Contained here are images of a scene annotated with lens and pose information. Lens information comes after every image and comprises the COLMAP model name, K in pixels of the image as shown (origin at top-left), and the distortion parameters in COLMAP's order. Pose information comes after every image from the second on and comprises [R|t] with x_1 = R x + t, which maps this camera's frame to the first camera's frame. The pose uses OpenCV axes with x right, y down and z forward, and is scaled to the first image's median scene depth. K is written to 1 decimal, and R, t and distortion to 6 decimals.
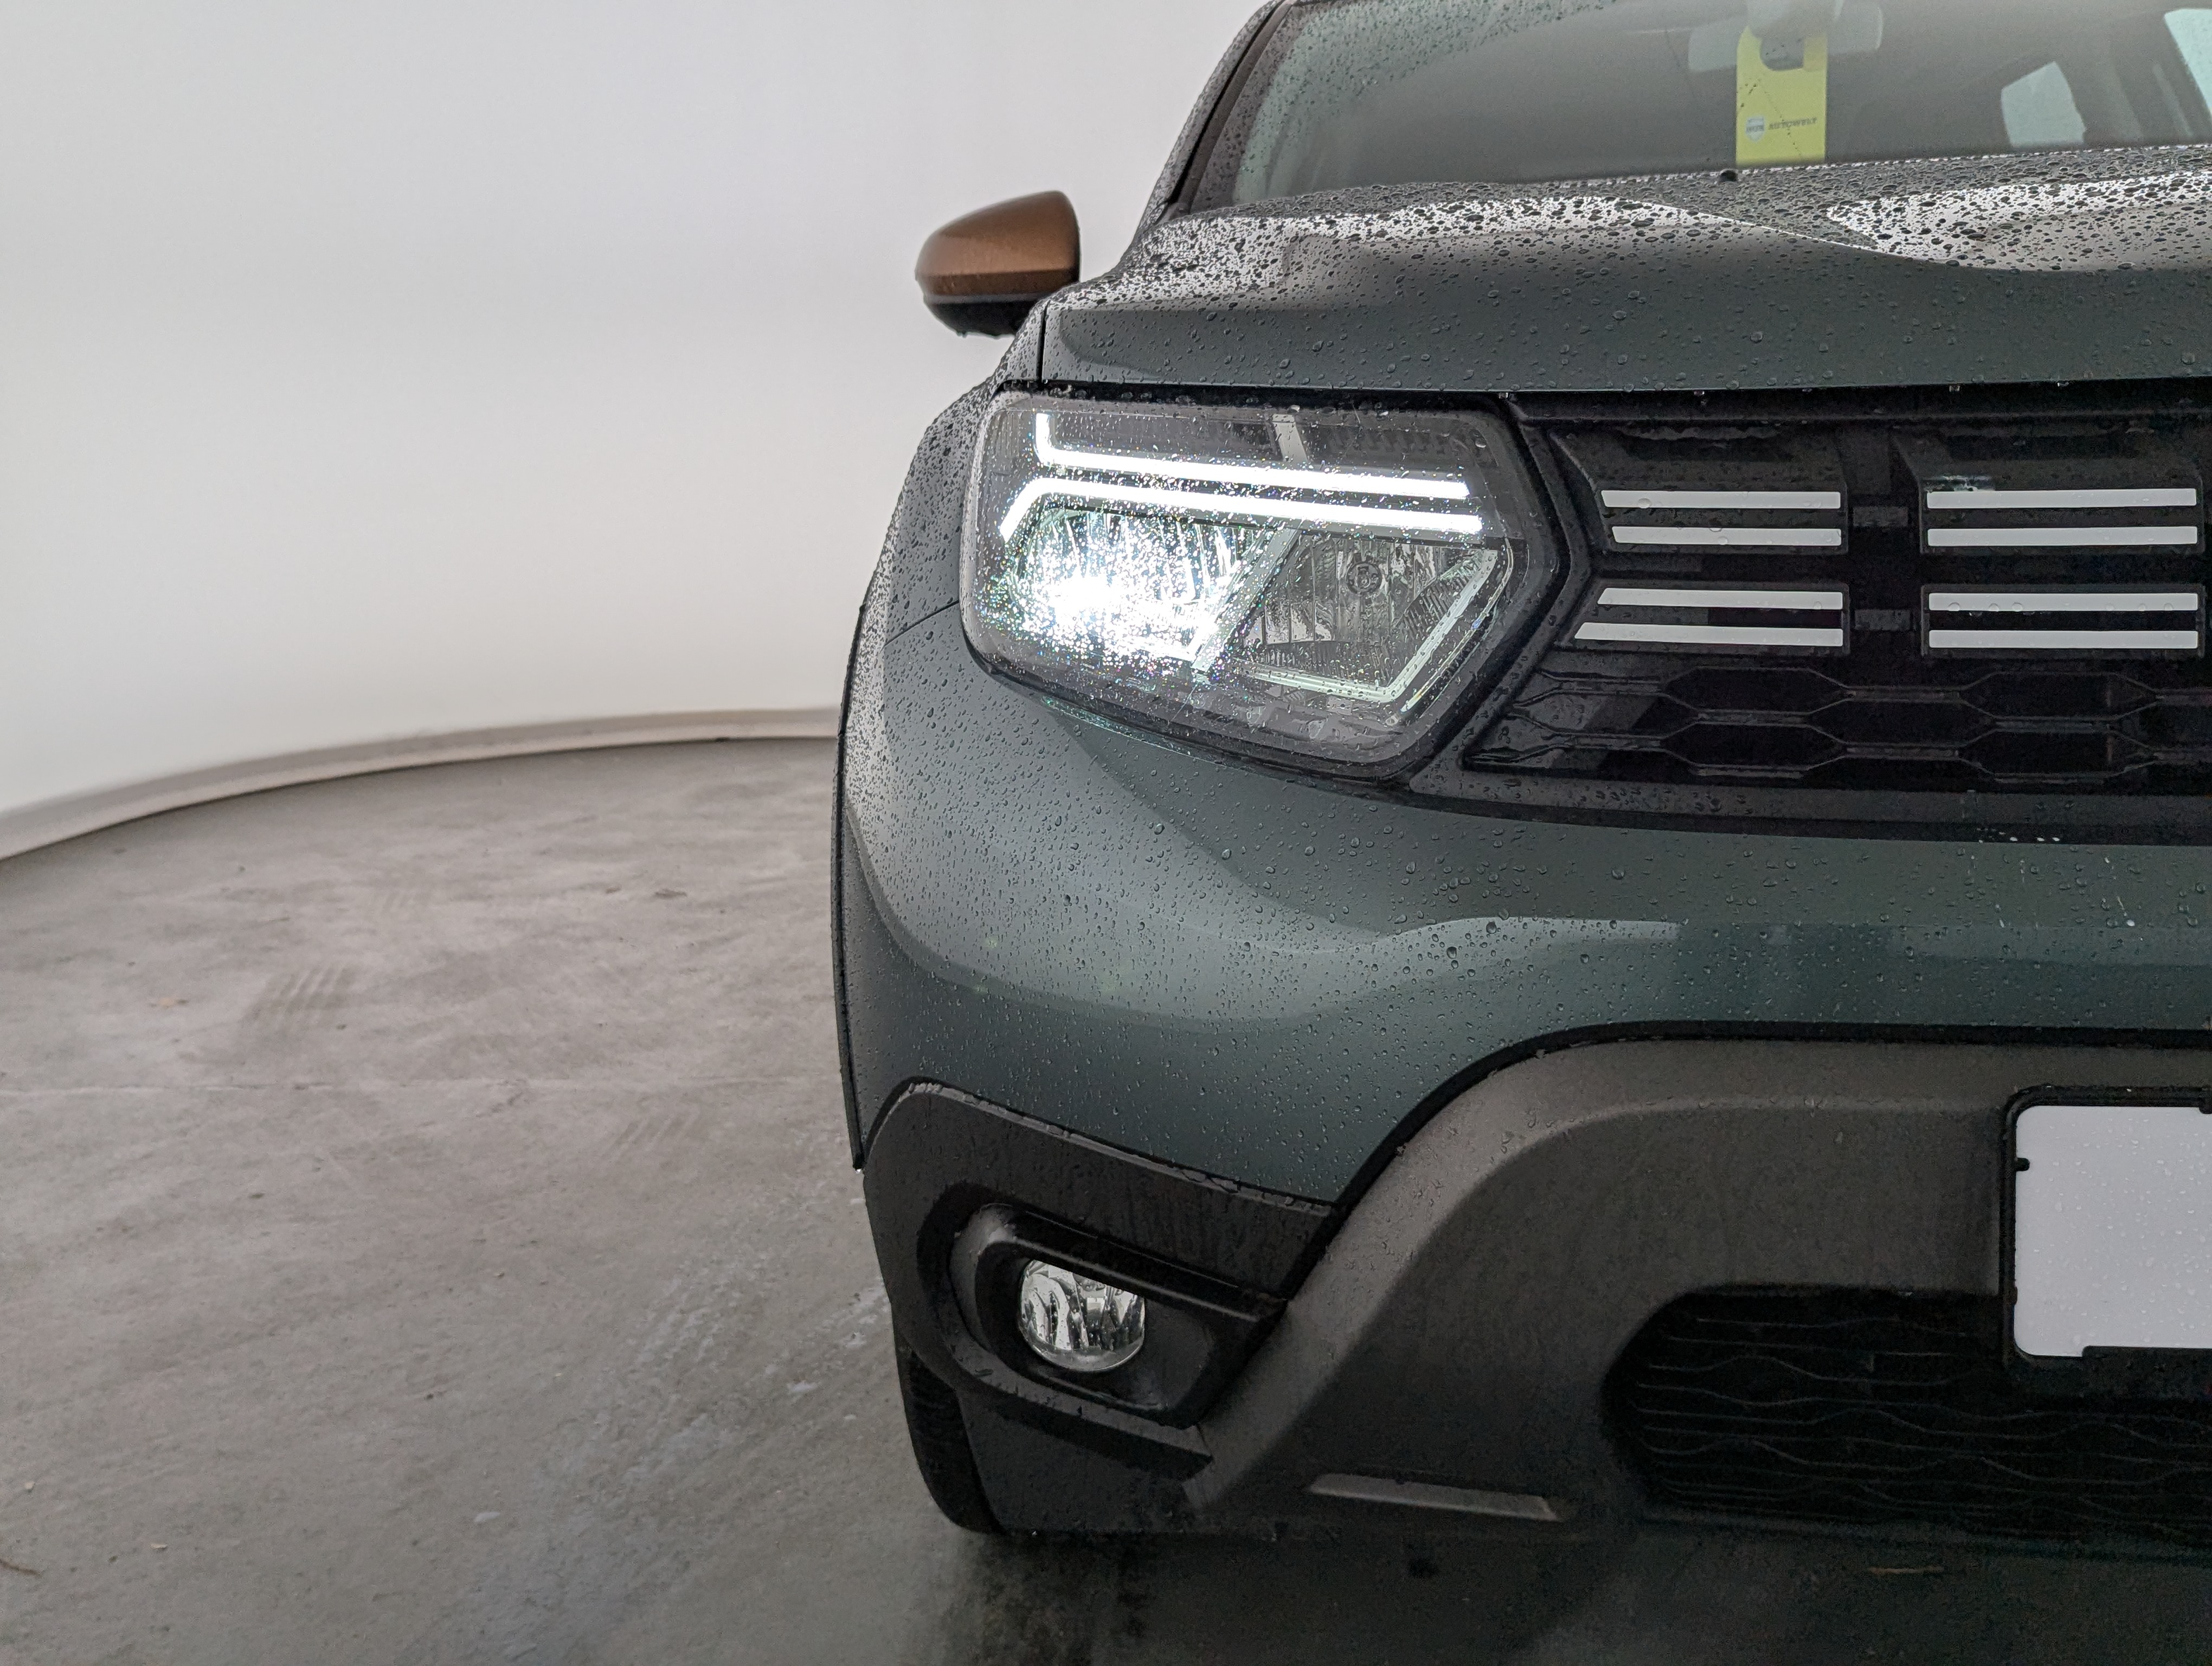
lens RADIAL K [[2068.1, 0, 1026.5], [0, 2068.1, 793.8], [0, 0, 1]] dist [0.037659, 0.000000]
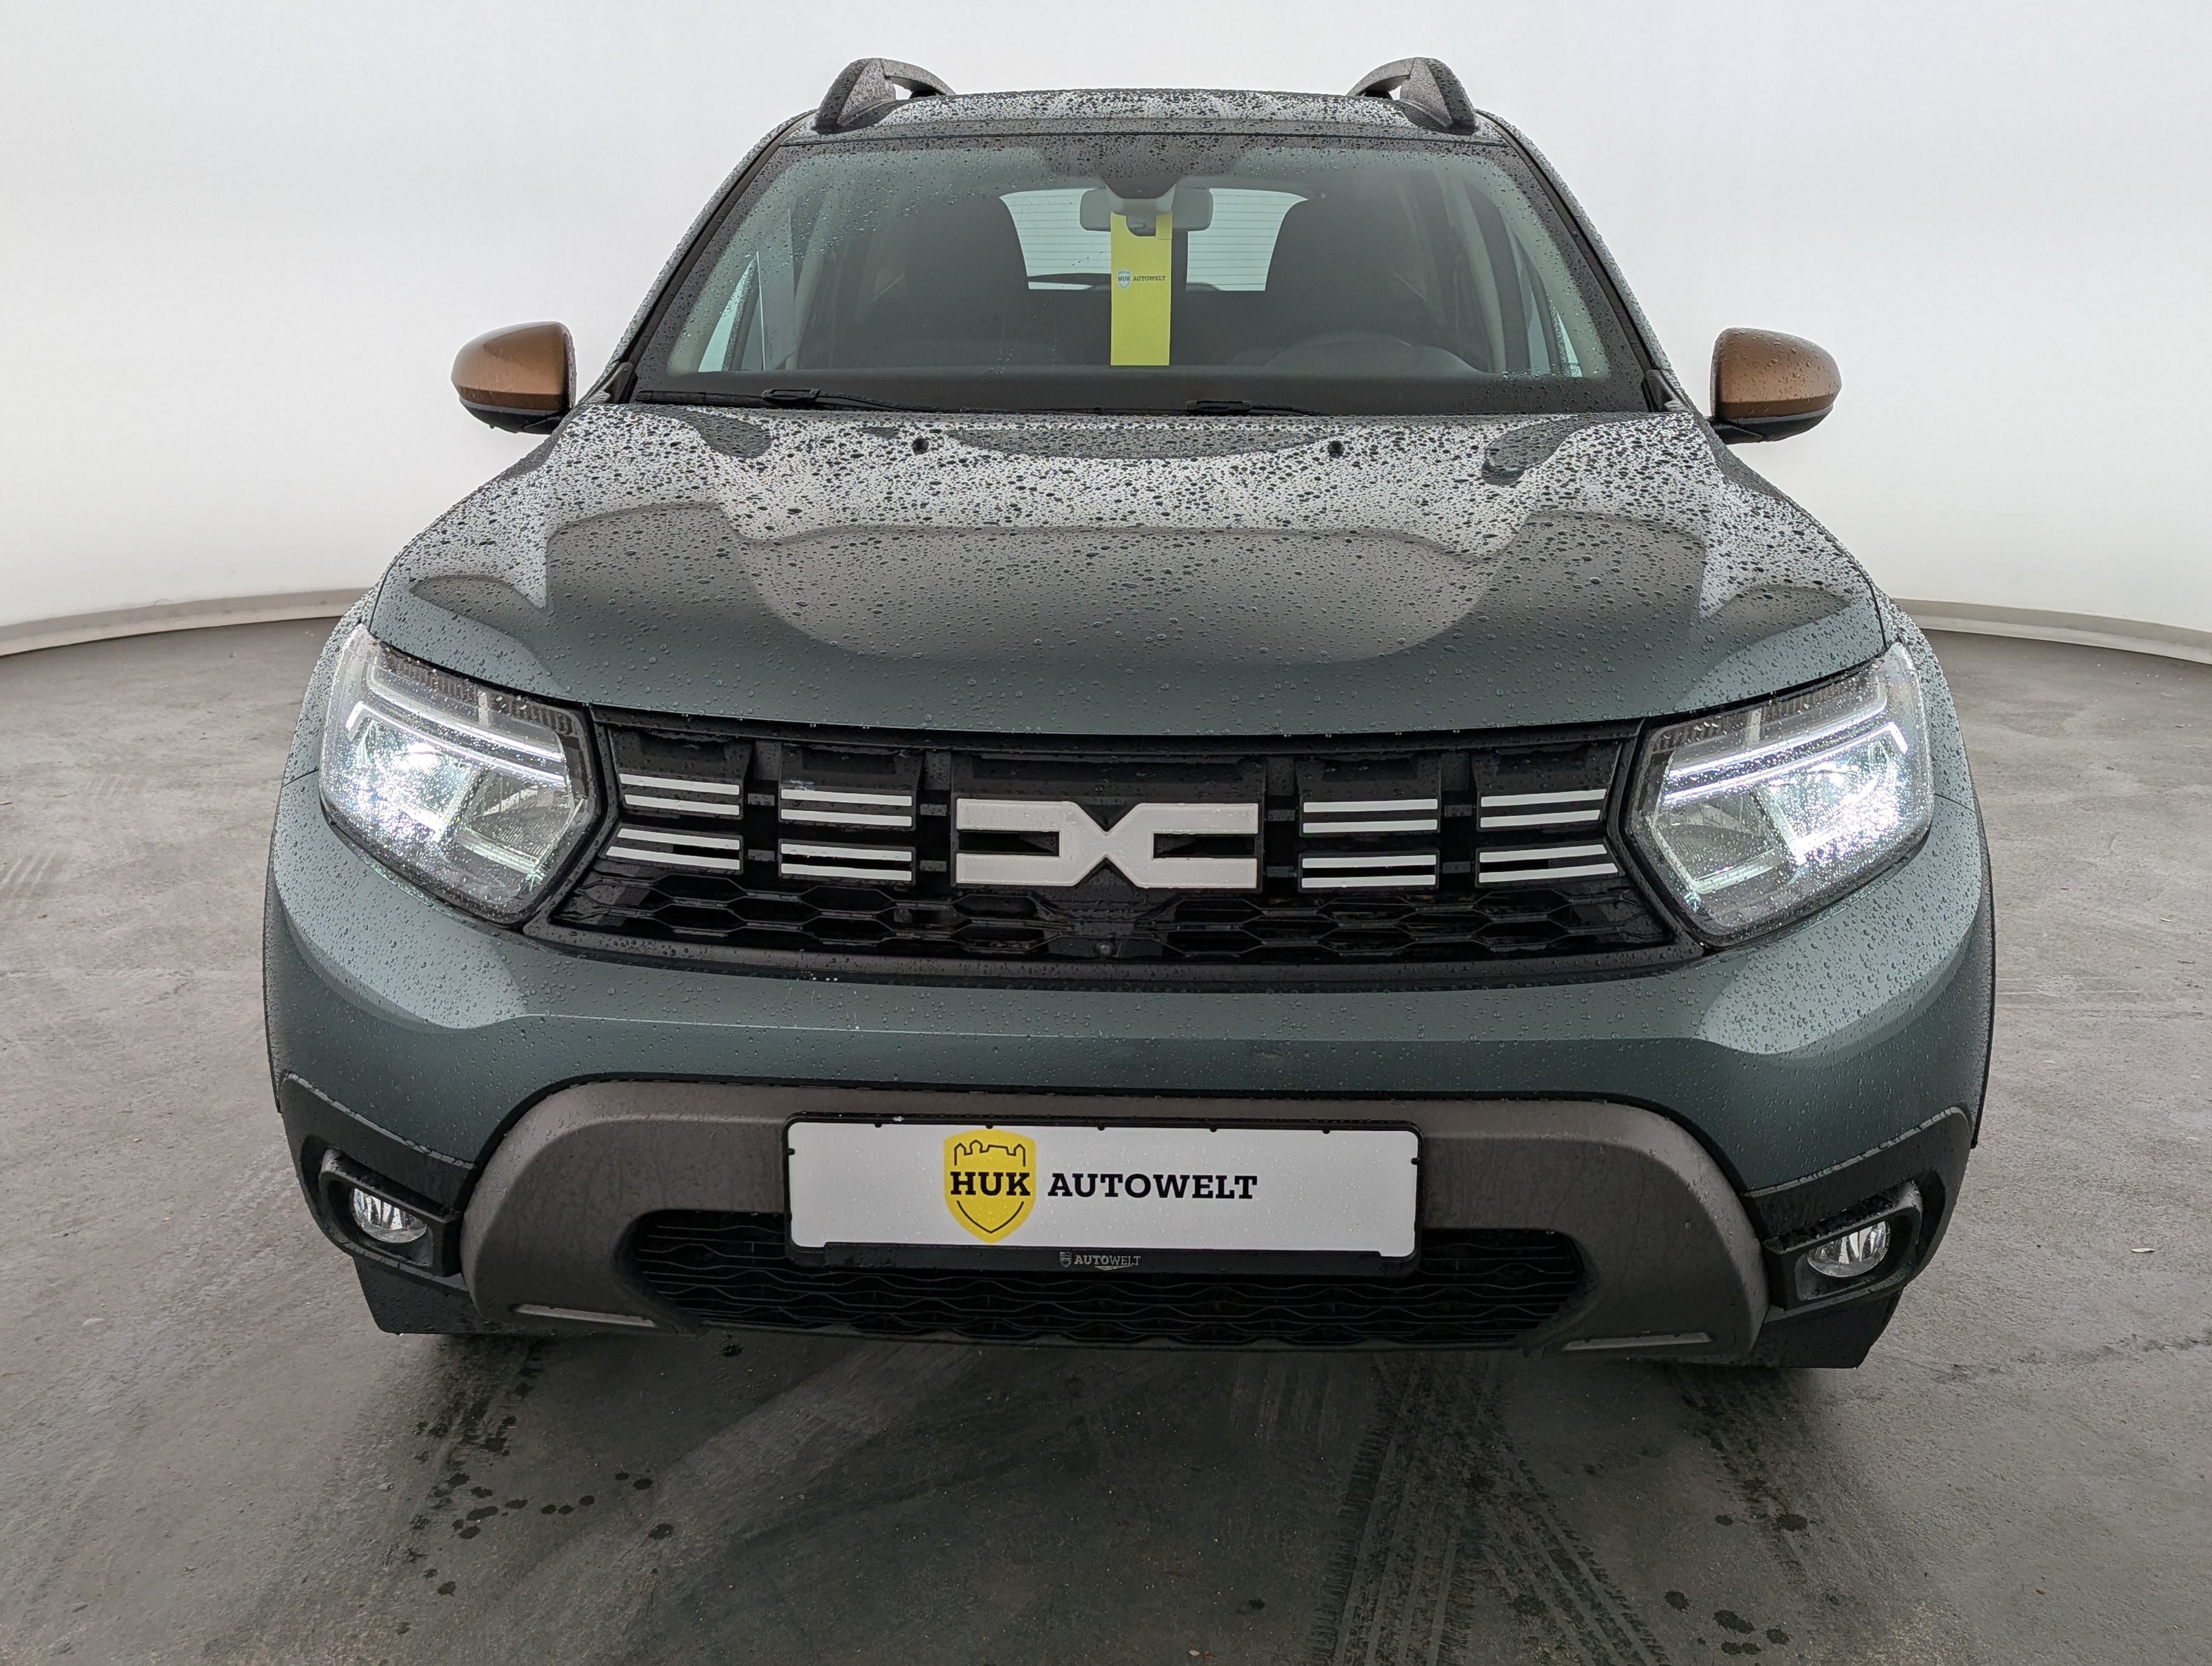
lens RADIAL K [[2068.1, 0, 1064.7], [0, 2068.1, 867.1], [0, 0, 1]] dist [0.037659, 0.000000]
pose [[0.995520, 0.016306, 0.093130, 0.292202], [-0.028458, 0.991014, 0.130696, -0.183559], [-0.090162, -0.132760, 0.987039, -0.473365]]
